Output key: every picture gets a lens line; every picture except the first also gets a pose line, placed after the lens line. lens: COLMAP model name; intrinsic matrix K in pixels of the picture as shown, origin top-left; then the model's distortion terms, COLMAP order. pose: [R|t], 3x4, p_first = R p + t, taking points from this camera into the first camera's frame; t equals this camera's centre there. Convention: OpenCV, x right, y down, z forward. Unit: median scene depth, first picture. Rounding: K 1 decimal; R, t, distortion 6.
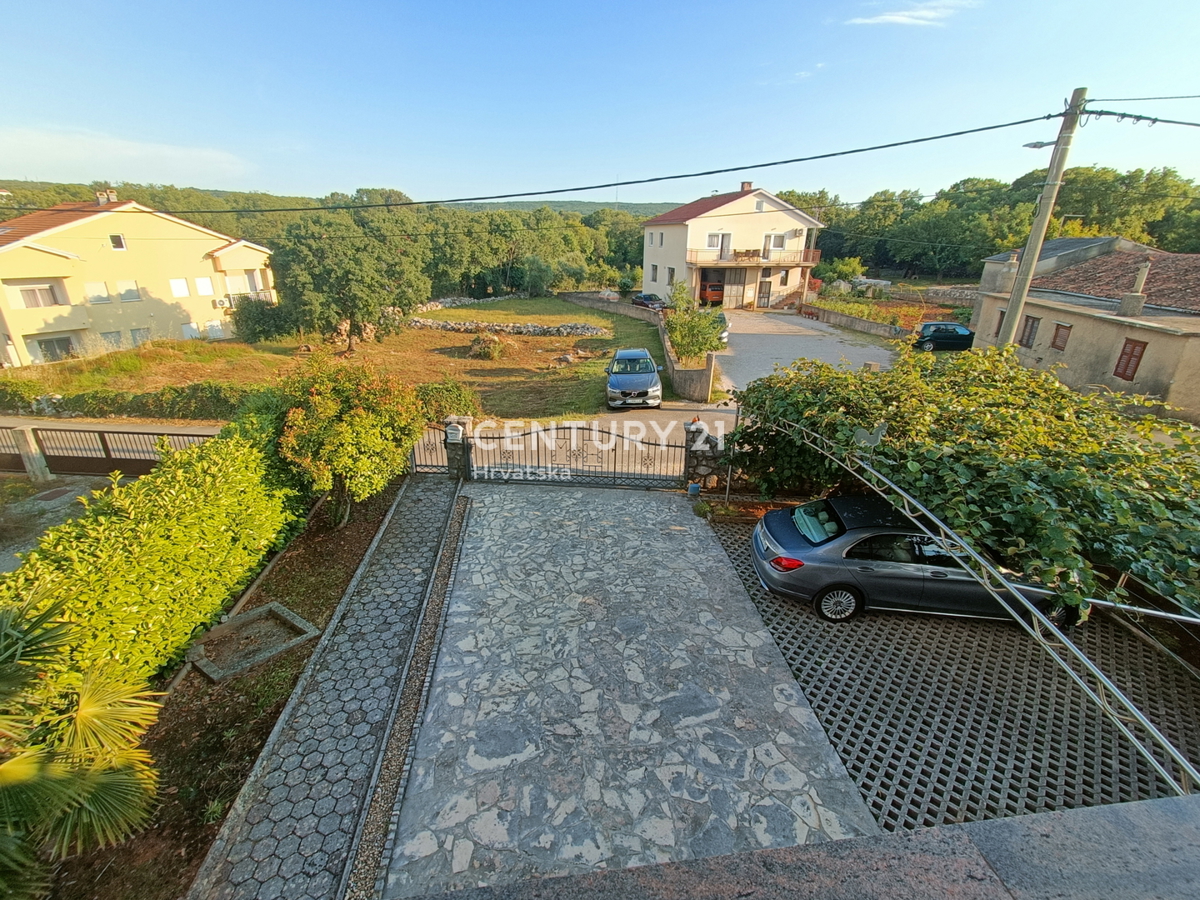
lens RADIAL K [[545.4, 0, 594.9], [0, 545.4, 447.4], [0, 0, 1]] dist [0.000665, 0.000003]
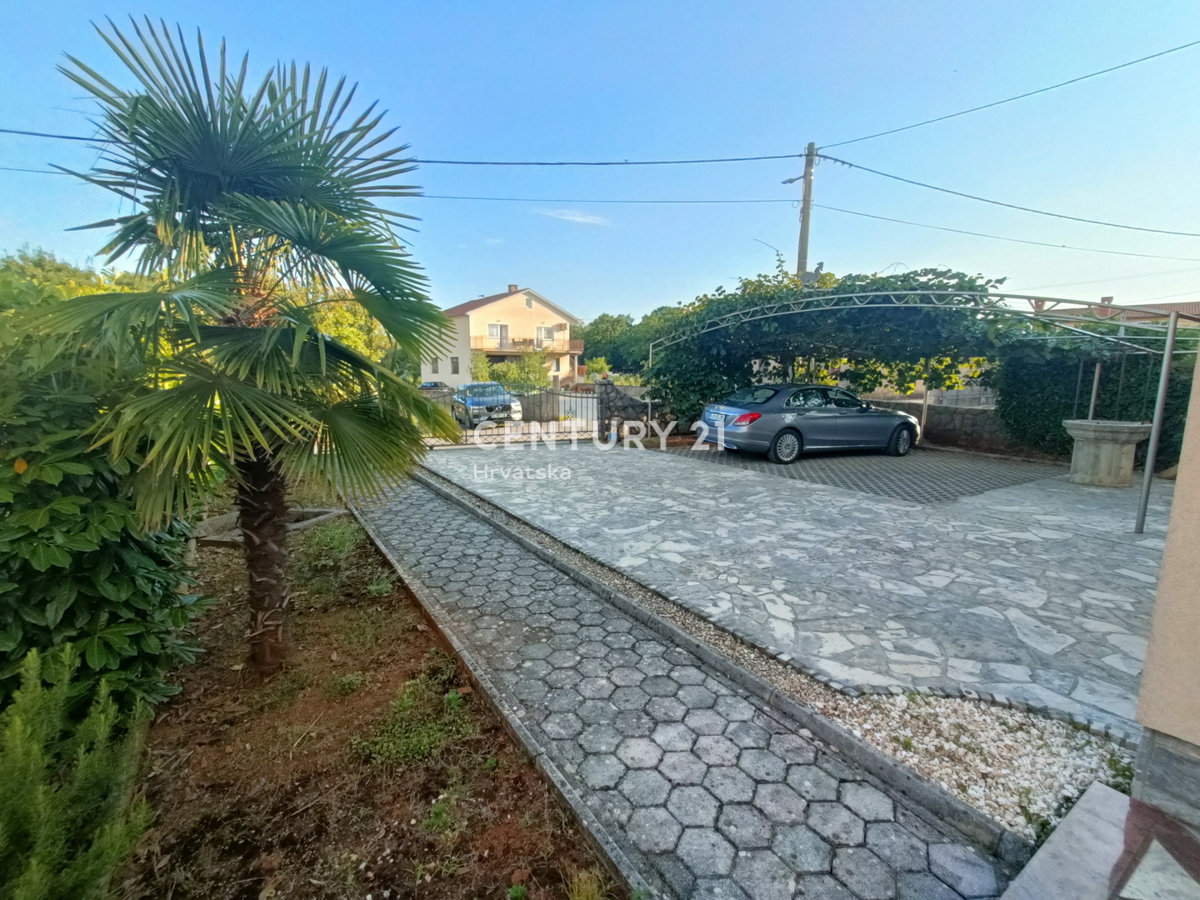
lens RADIAL K [[545.4, 0, 596.3], [0, 545.4, 453.7], [0, 0, 1]] dist [0.000665, 0.000003]
pose [[0.895343, -0.079818, 0.438168, -0.525261], [0.172073, 0.969412, -0.175020, 0.469503], [-0.410795, 0.232099, 0.881690, 0.081838]]
